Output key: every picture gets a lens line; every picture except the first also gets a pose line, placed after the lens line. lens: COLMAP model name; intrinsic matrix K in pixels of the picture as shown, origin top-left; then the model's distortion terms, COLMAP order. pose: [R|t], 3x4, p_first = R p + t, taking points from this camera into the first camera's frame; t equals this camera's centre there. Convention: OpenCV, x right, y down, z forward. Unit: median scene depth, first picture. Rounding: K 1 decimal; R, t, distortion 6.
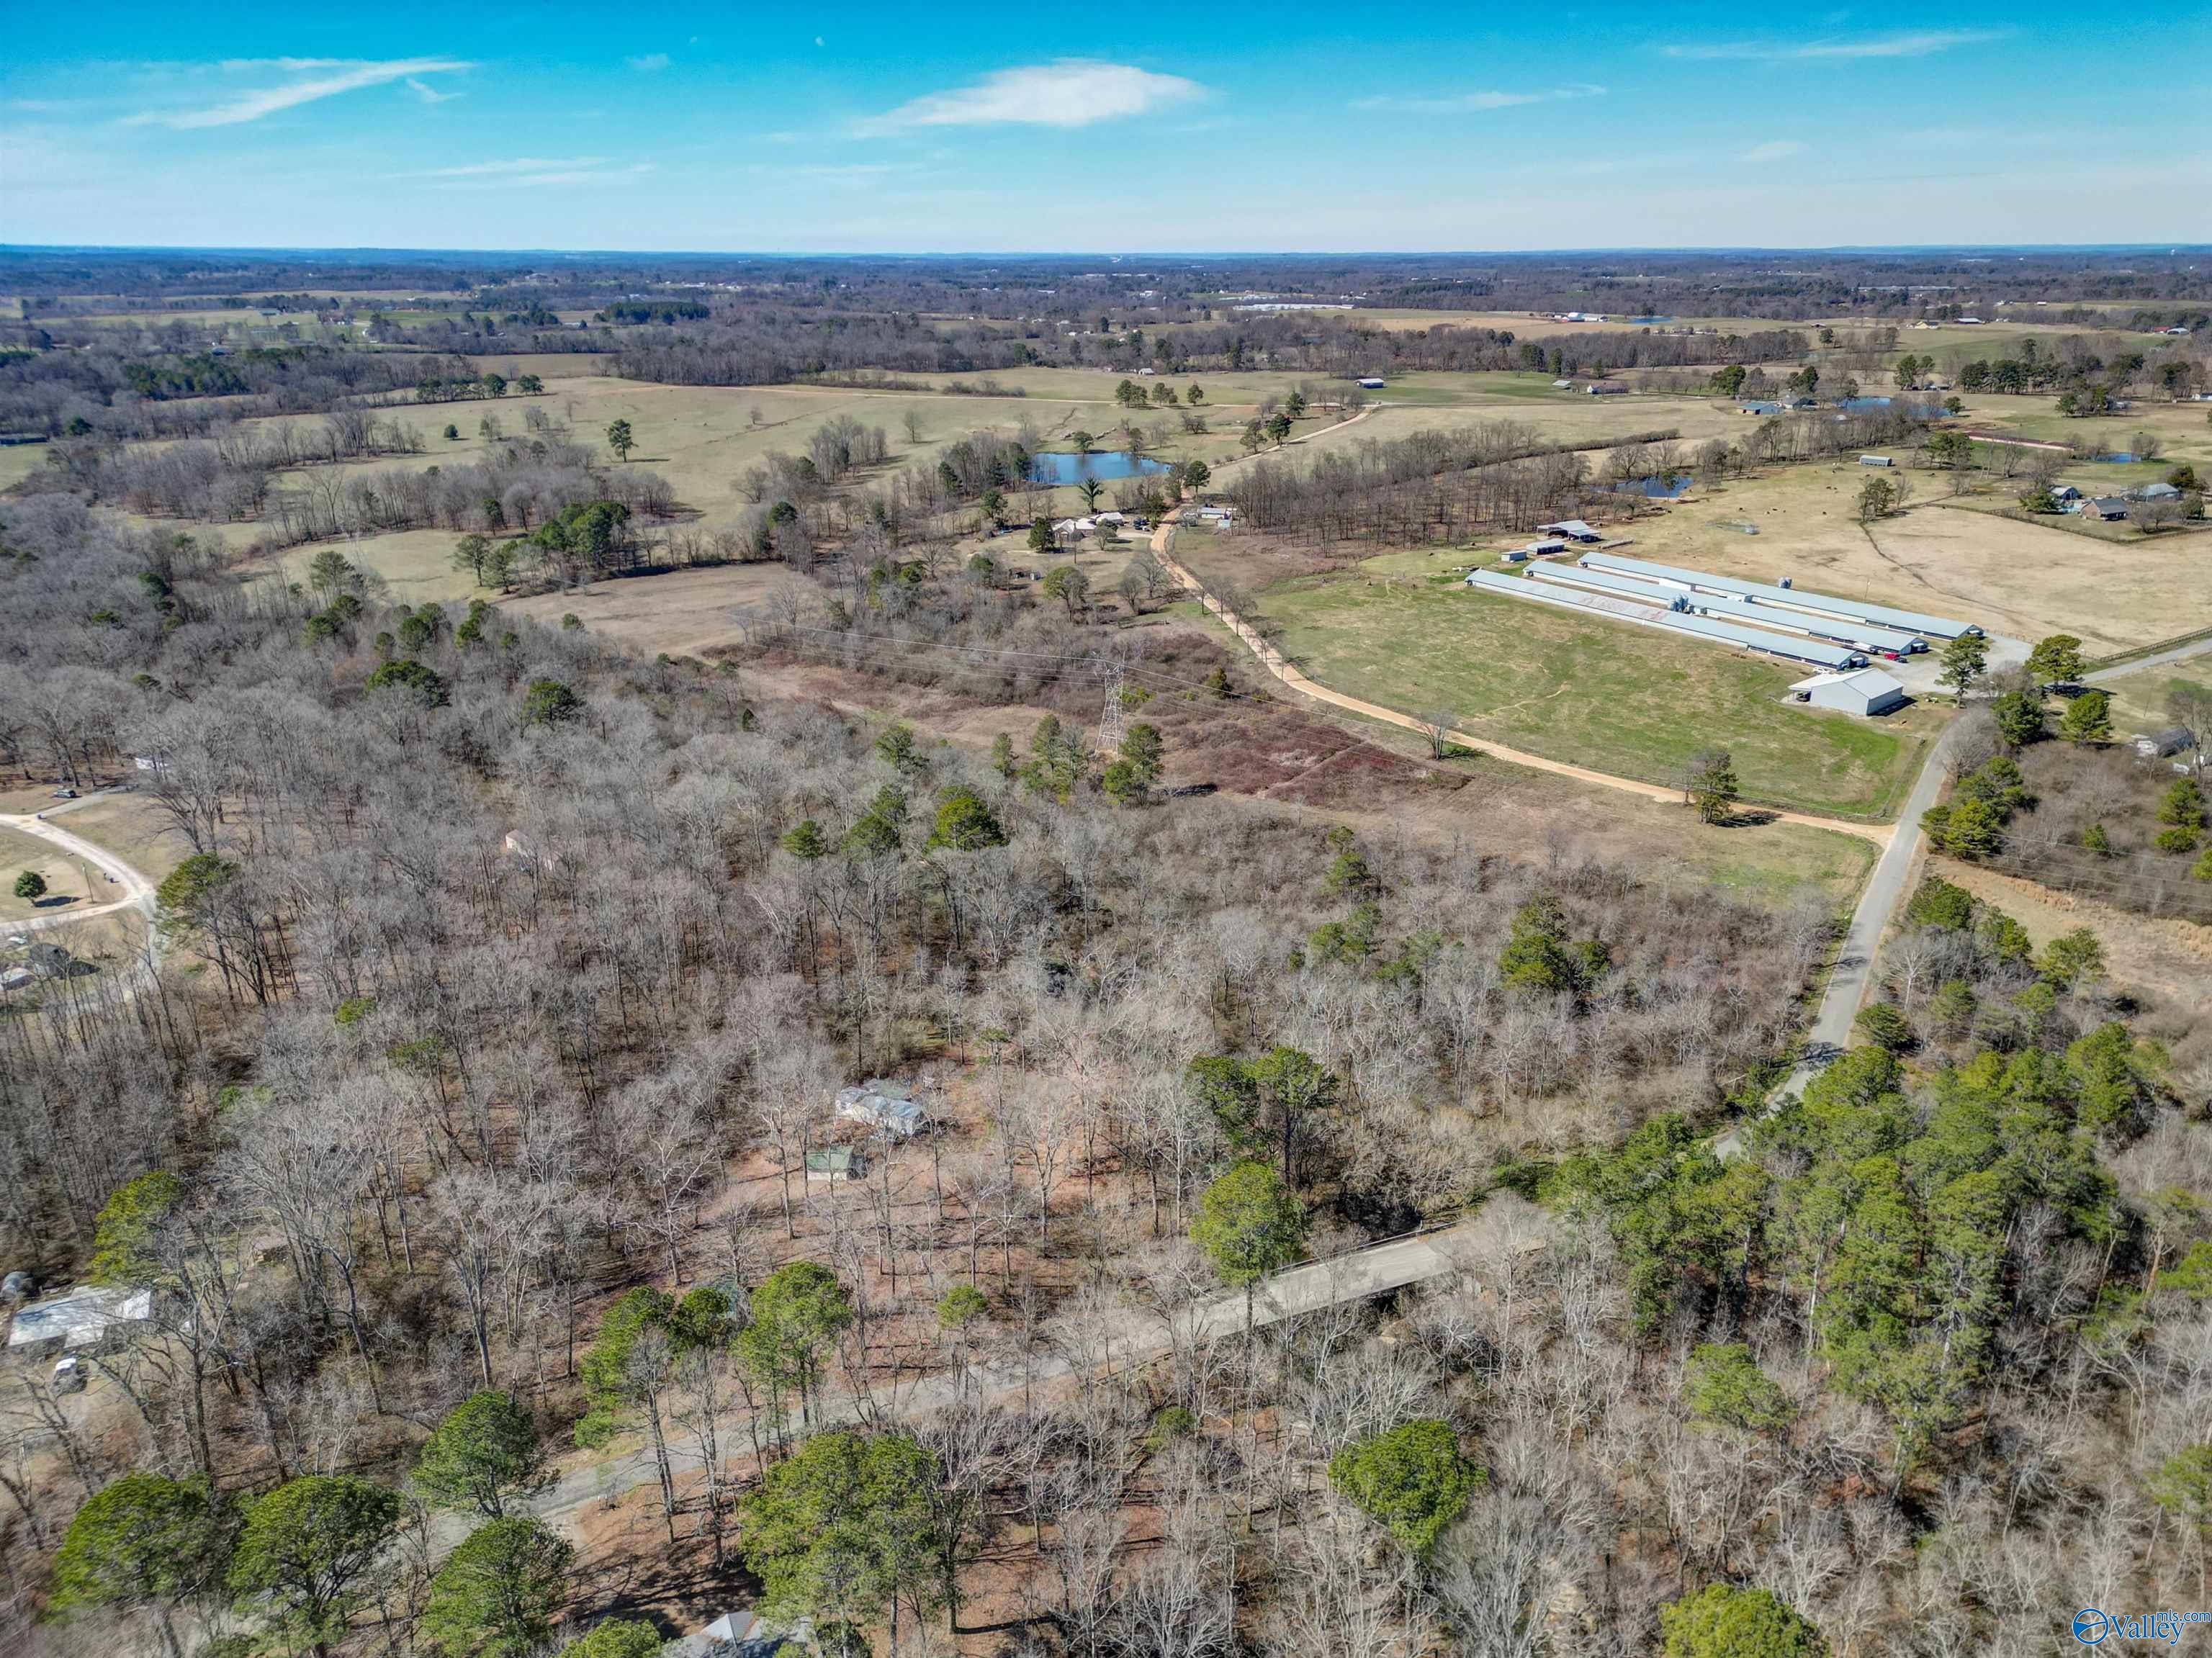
lens RADIAL K [[1573.4, 0, 1106.0], [0, 1573.4, 829.0], [0, 0, 1]] dist [0.094660, -0.088299]
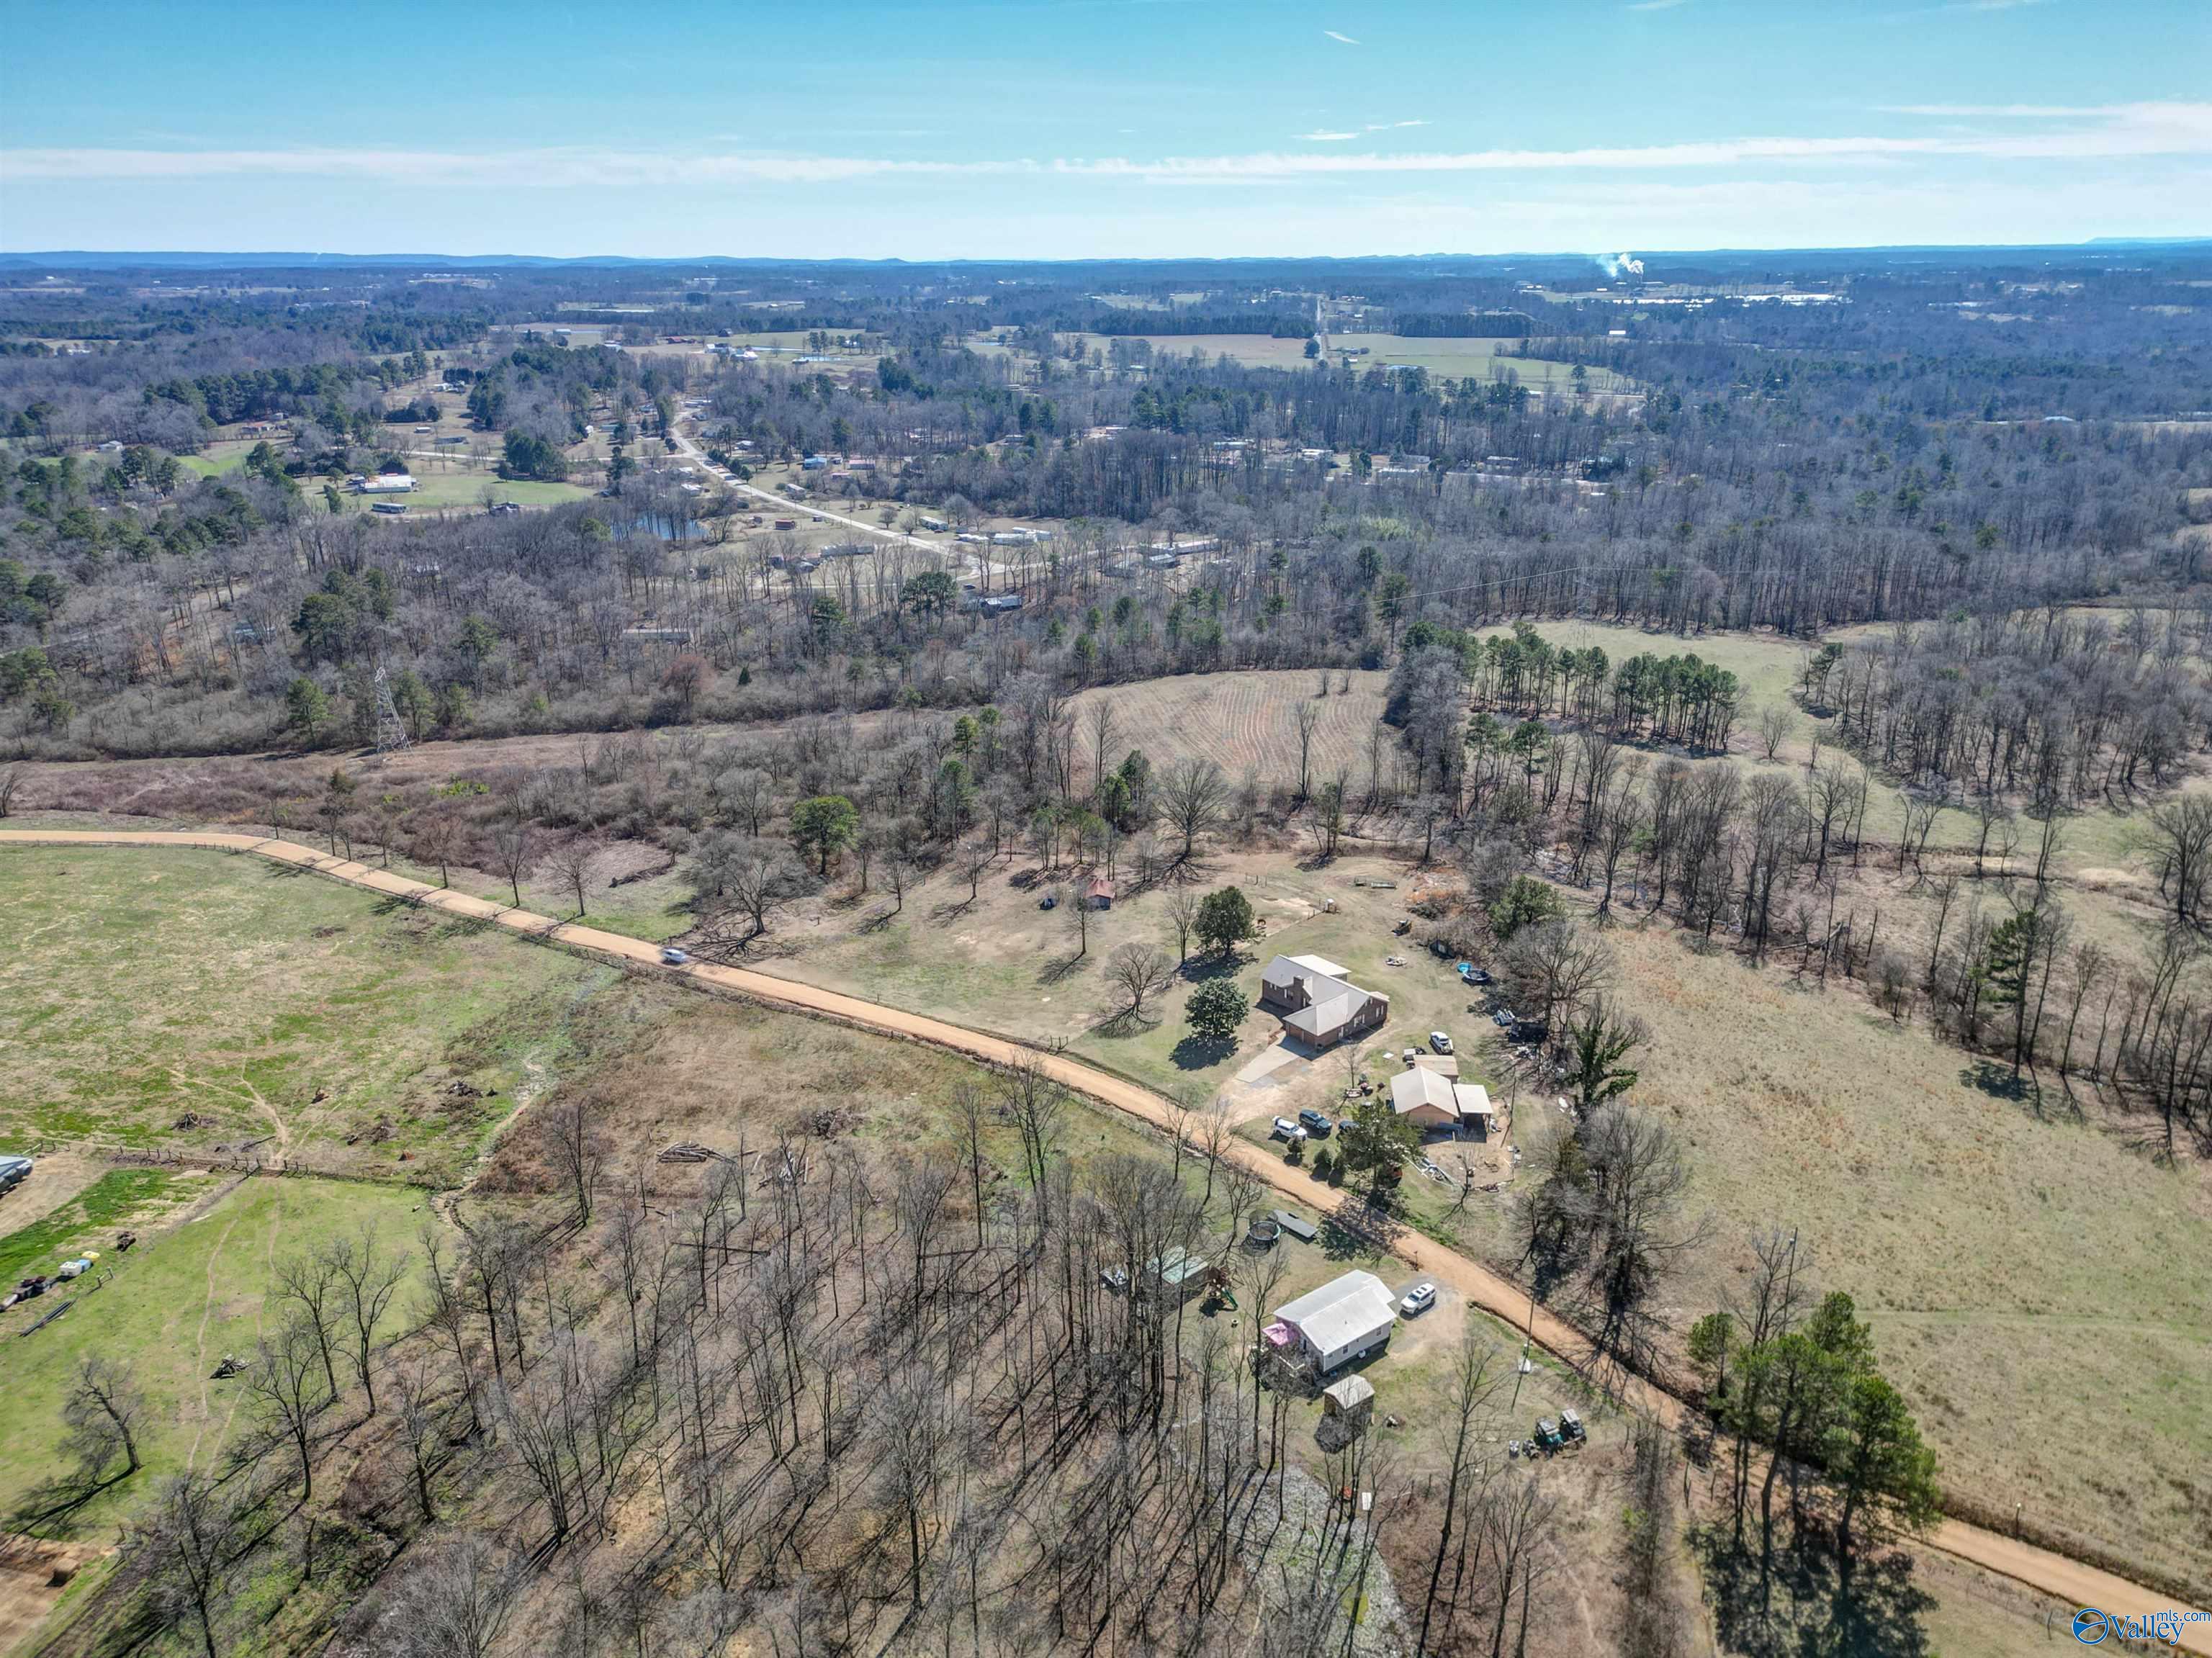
lens RADIAL K [[1573.4, 0, 1106.0], [0, 1573.4, 829.0], [0, 0, 1]] dist [0.094660, -0.088299]
pose [[-0.674737, 0.258441, -0.691331, 0.338607], [-0.265388, 0.789083, 0.554002, -0.558351], [0.688694, 0.557276, -0.463836, 1.493232]]
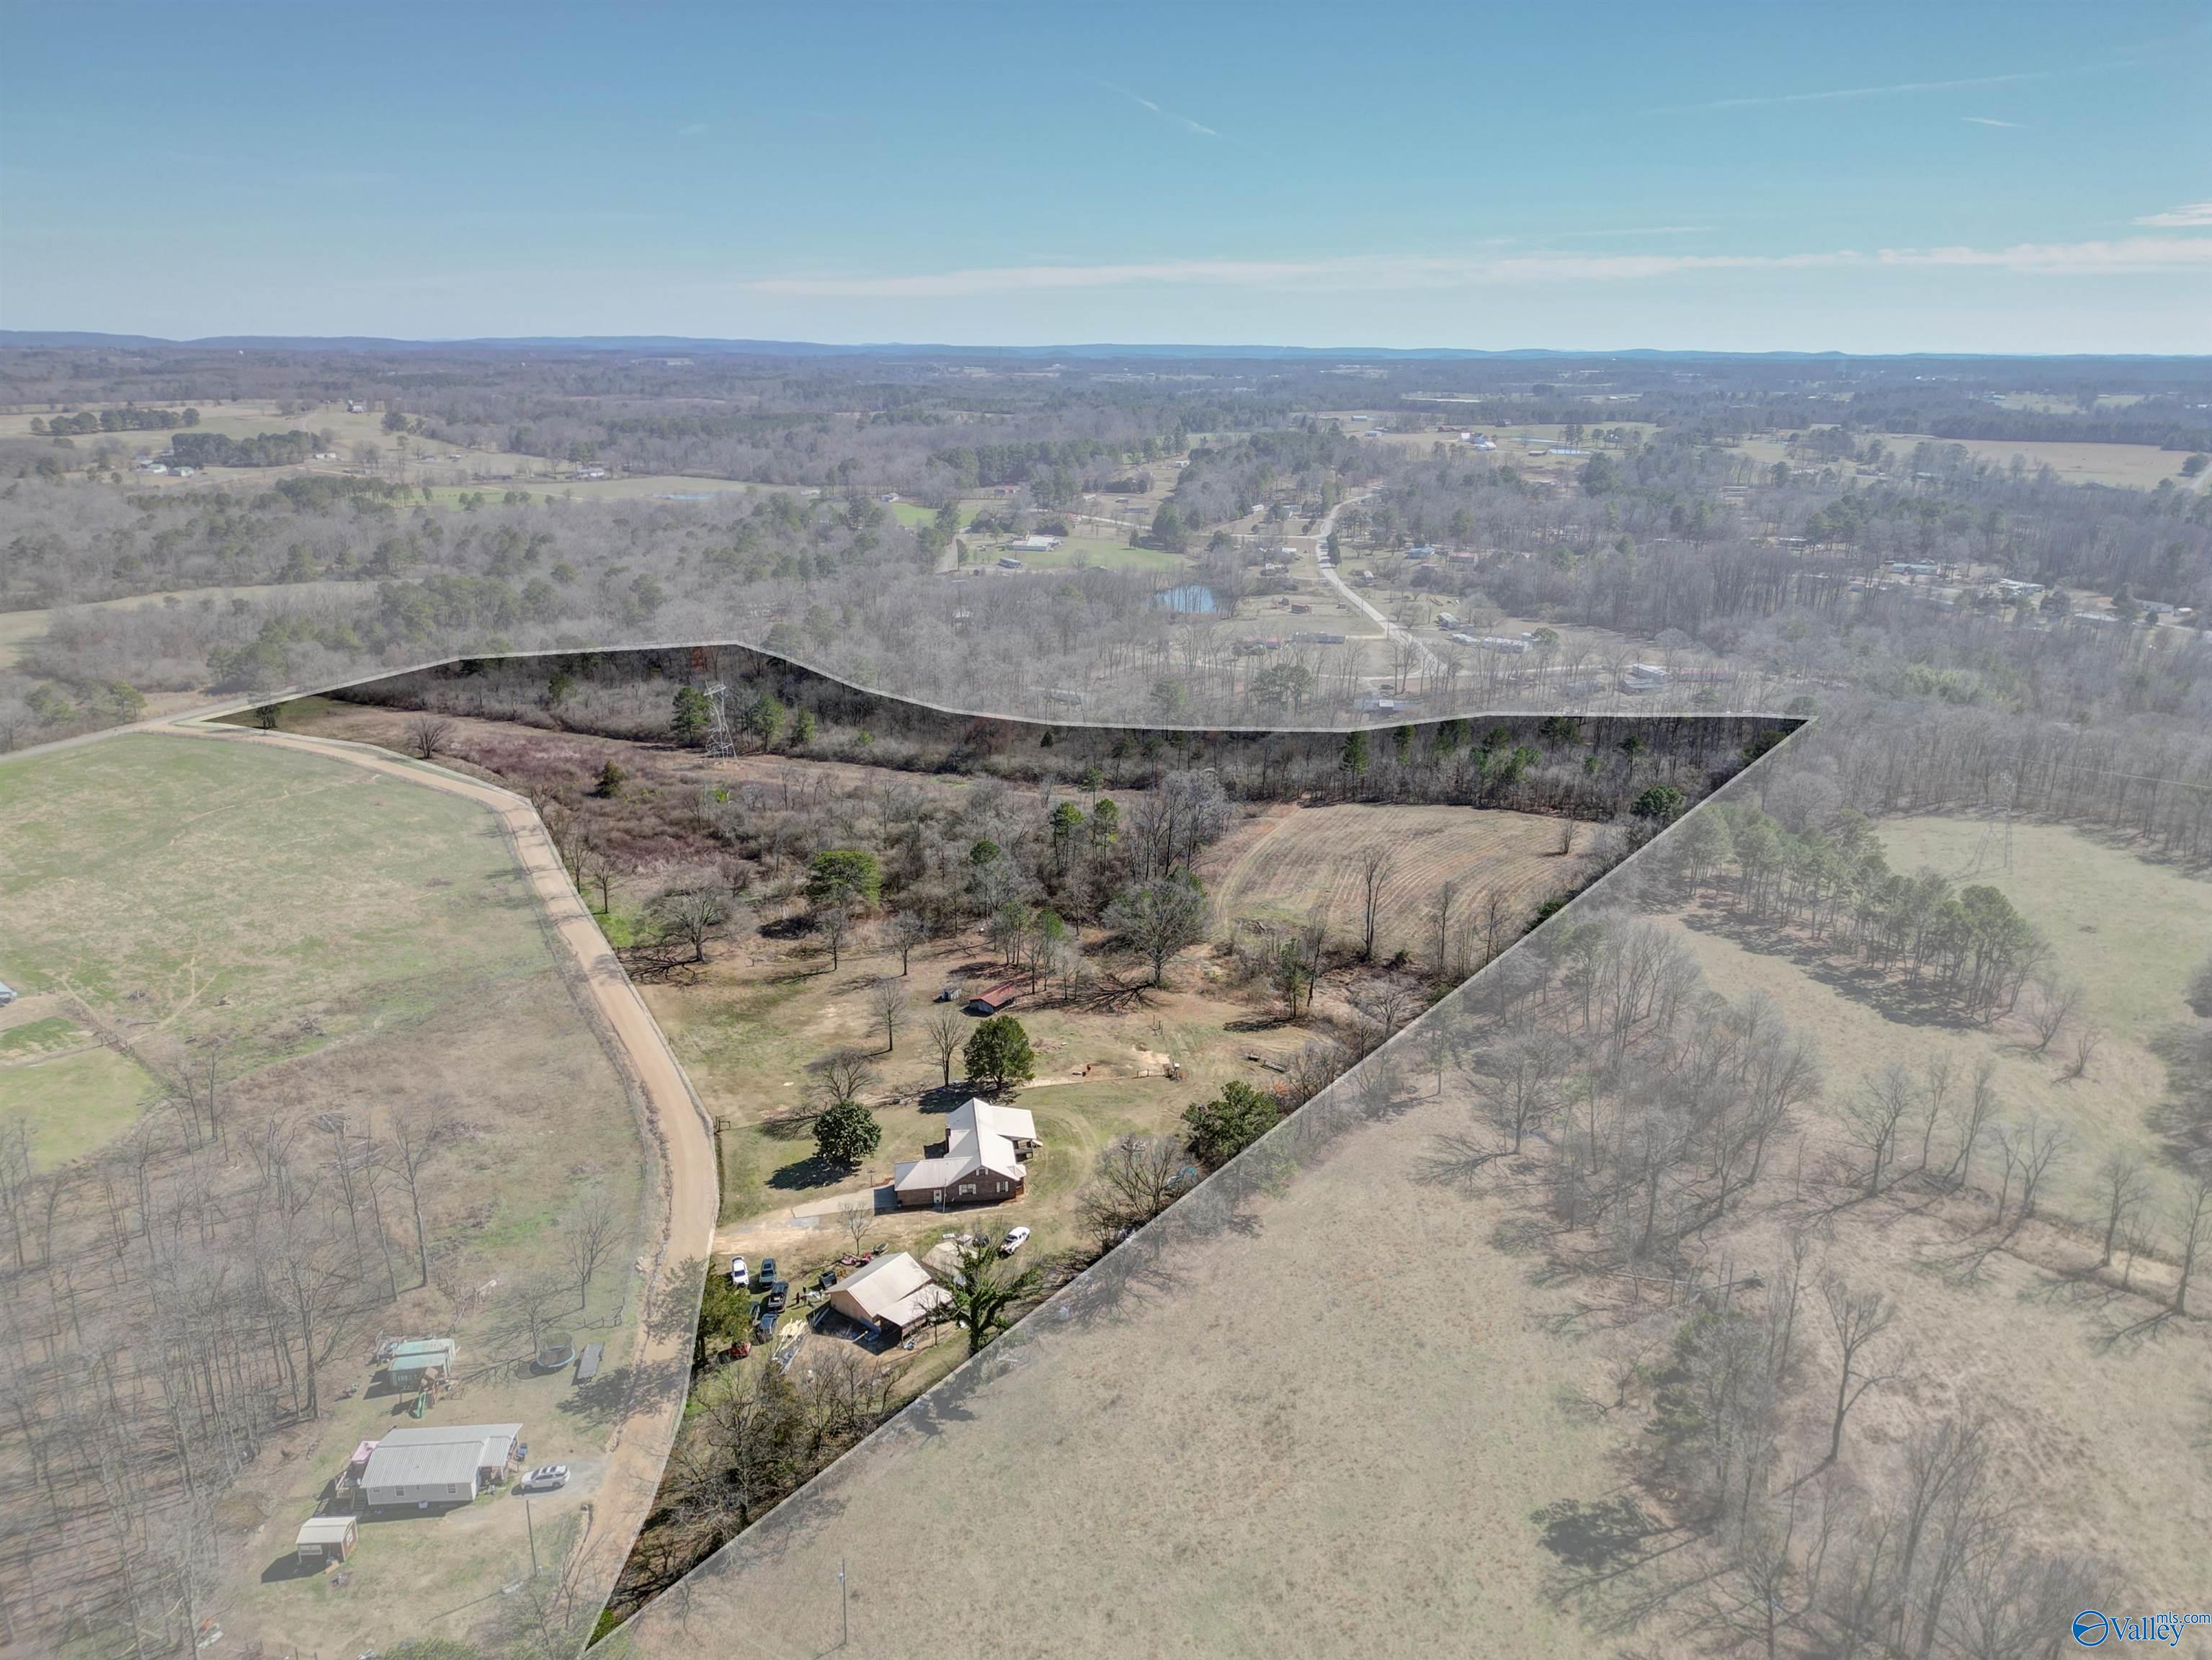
lens RADIAL K [[1523.2, 0, 1163.0], [0, 1523.2, 828.5], [0, 0, 1]] dist [0.080289, -0.076964]
pose [[-0.965655, 0.072913, -0.249387, -0.001801], [-0.101929, 0.776573, 0.621727, -0.617640], [0.238999, 0.625794, -0.742470, 1.628466]]
